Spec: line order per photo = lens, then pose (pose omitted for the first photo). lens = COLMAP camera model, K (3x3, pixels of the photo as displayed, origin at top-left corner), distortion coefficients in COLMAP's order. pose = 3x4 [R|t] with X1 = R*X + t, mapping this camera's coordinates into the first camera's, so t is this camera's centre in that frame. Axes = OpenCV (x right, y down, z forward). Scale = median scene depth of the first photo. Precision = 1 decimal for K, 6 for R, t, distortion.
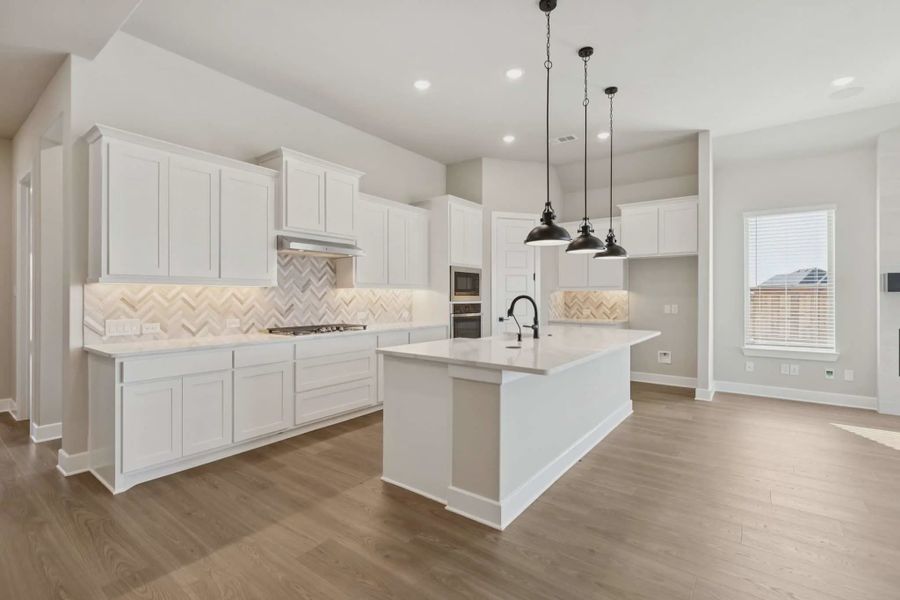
lens RADIAL K [[407.4, 0, 449.6], [0, 407.4, 296.6], [0, 0, 1]] dist [0.001112, -0.000057]
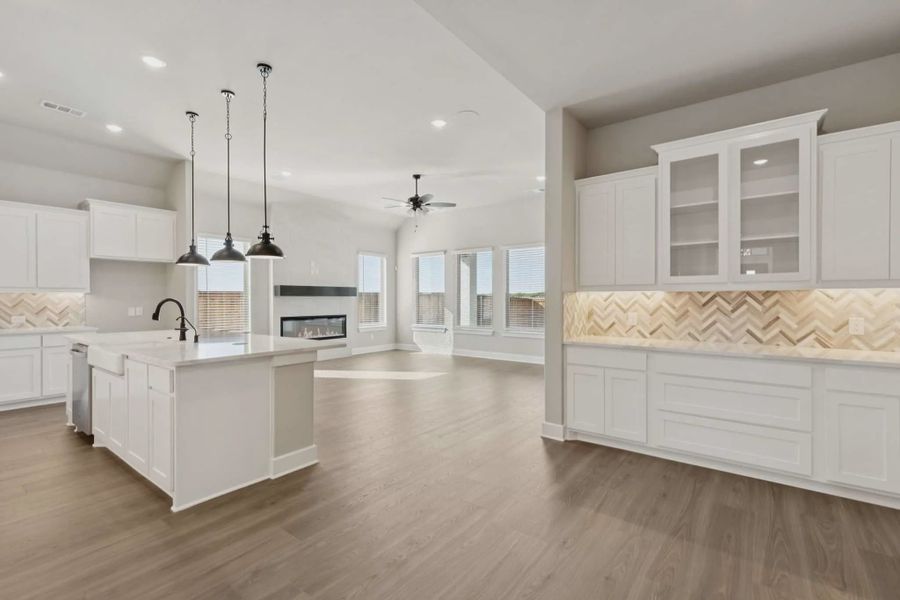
lens RADIAL K [[415.3, 0, 445.5], [0, 415.3, 299.4], [0, 0, 1]] dist [-0.000545, -0.000124]
pose [[0.002254, -0.003973, 0.999990, -0.668027], [0.003604, 0.999986, 0.003964, -0.001373], [-0.999991, 0.003595, 0.002268, 0.274791]]
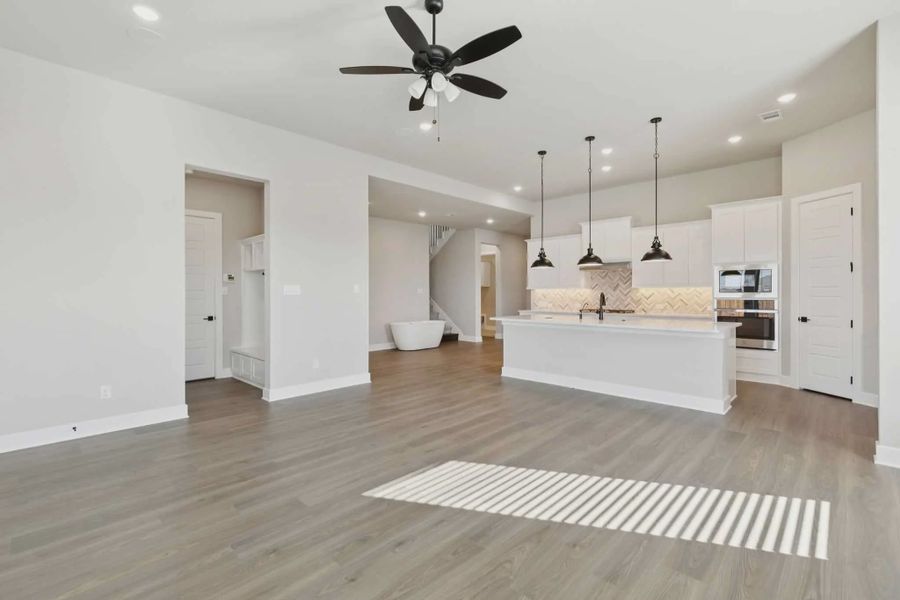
lens RADIAL K [[407.4, 0, 449.6], [0, 407.4, 296.6], [0, 0, 1]] dist [0.001112, -0.000057]
pose [[-0.119618, 0.006751, -0.992797, 1.480292], [0.000255, 0.999977, 0.006769, 0.001623], [0.992820, 0.000556, -0.119617, 0.480094]]
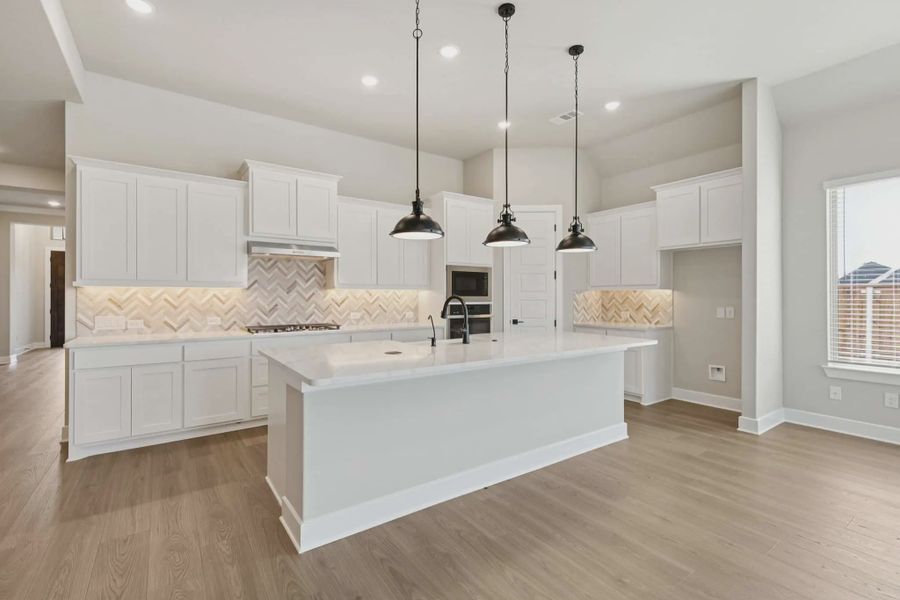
lens RADIAL K [[401.7, 0, 447.0], [0, 401.7, 296.8], [0, 0, 1]] dist [0.008248, -0.000138]
pose [[0.952080, -0.001479, -0.305847, 0.352246], [0.001043, 0.999998, -0.001587, 0.000859], [0.305849, 0.001192, 0.952079, 0.118006]]
